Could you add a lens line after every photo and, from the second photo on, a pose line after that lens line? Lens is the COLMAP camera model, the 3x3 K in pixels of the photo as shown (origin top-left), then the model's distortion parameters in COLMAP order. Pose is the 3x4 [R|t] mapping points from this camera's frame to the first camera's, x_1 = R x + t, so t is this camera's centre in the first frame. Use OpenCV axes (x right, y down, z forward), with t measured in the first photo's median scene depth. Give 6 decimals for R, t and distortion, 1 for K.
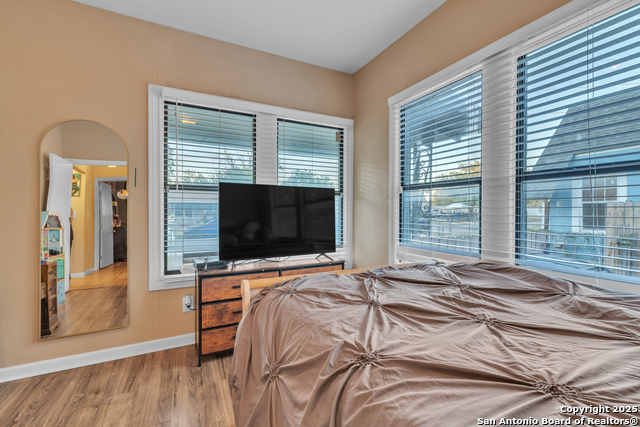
lens RADIAL K [[280.6, 0, 316.0], [0, 280.6, 214.1], [0, 0, 1]] dist [-0.004053, 0.001238]
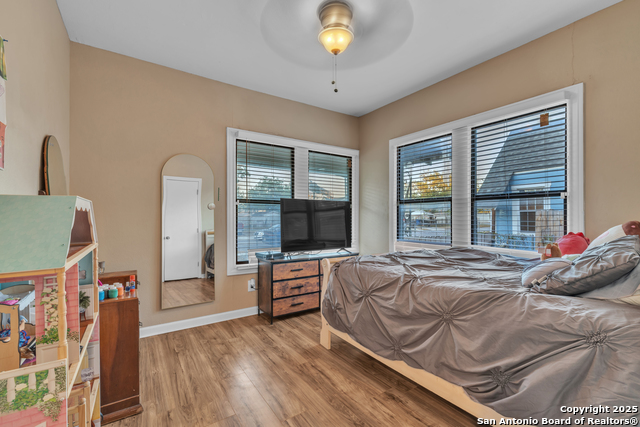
lens RADIAL K [[280.6, 0, 317.8], [0, 280.6, 217.8], [0, 0, 1]] dist [-0.004053, 0.001238]
pose [[0.992475, -0.001323, 0.122440, -0.308802], [0.002873, 0.999918, -0.012482, 0.005682], [-0.122414, 0.012740, 0.992397, -0.422446]]
